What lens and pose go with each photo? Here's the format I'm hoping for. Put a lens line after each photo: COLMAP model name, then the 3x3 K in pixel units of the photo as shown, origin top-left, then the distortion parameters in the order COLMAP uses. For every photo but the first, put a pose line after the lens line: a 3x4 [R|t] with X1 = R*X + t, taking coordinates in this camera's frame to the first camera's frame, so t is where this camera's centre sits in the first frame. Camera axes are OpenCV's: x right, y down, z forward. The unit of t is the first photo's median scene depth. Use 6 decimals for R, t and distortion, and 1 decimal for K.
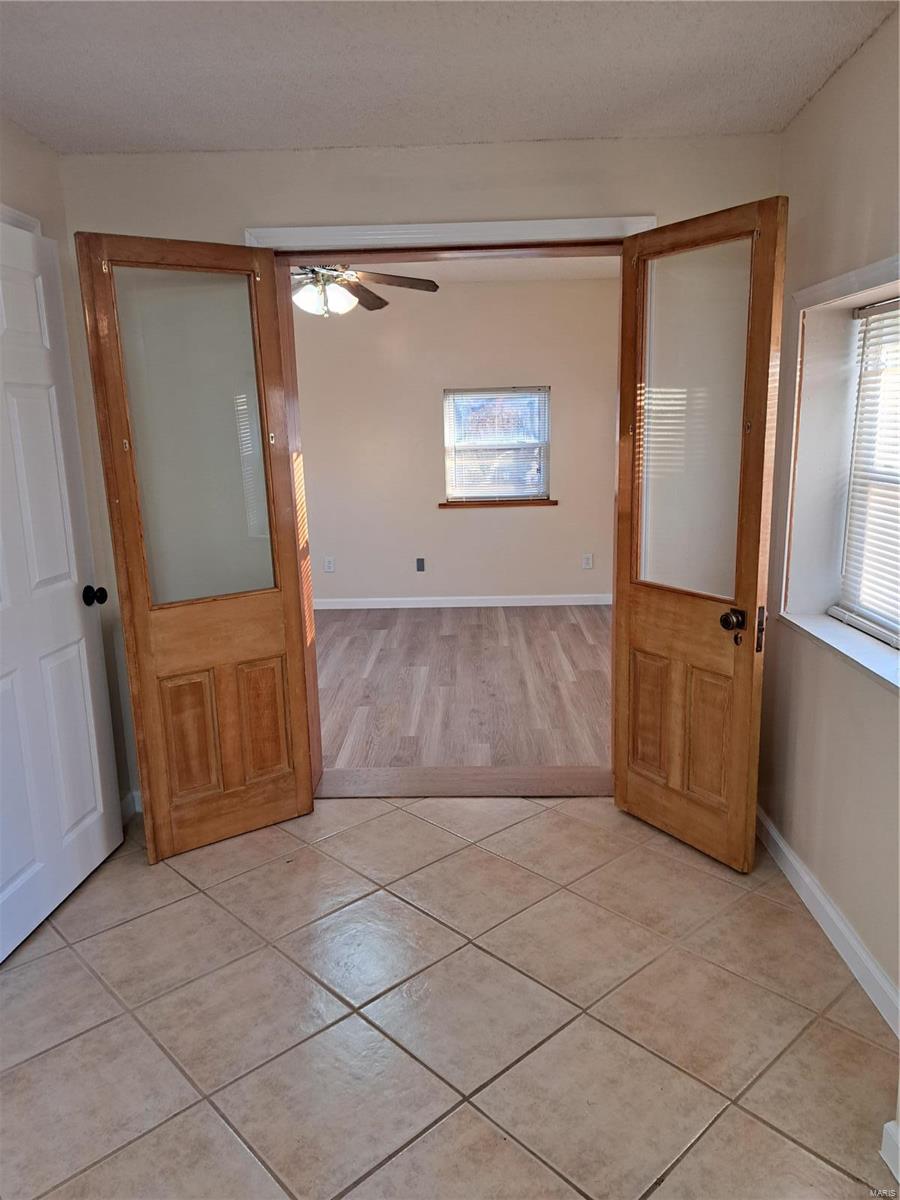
lens RADIAL K [[873.7, 0, 457.9], [0, 873.7, 611.6], [0, 0, 1]] dist [0.077048, -0.064772]
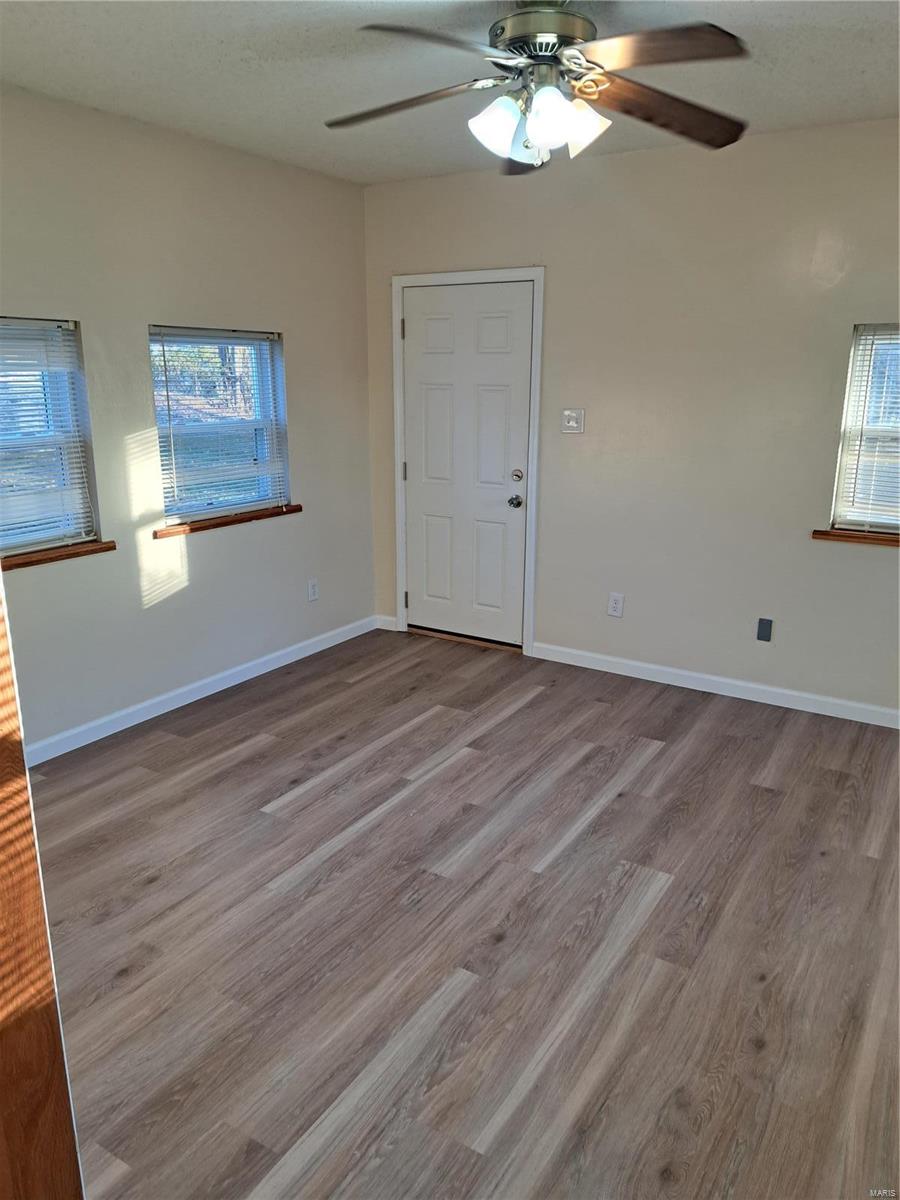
lens RADIAL K [[873.7, 0, 452.8], [0, 873.7, 598.9], [0, 0, 1]] dist [0.077048, -0.064772]
pose [[0.855942, 0.159412, -0.491885, 0.076243], [-0.137539, 0.987211, 0.080604, -0.109842], [0.498444, -0.001339, 0.866921, 0.464950]]
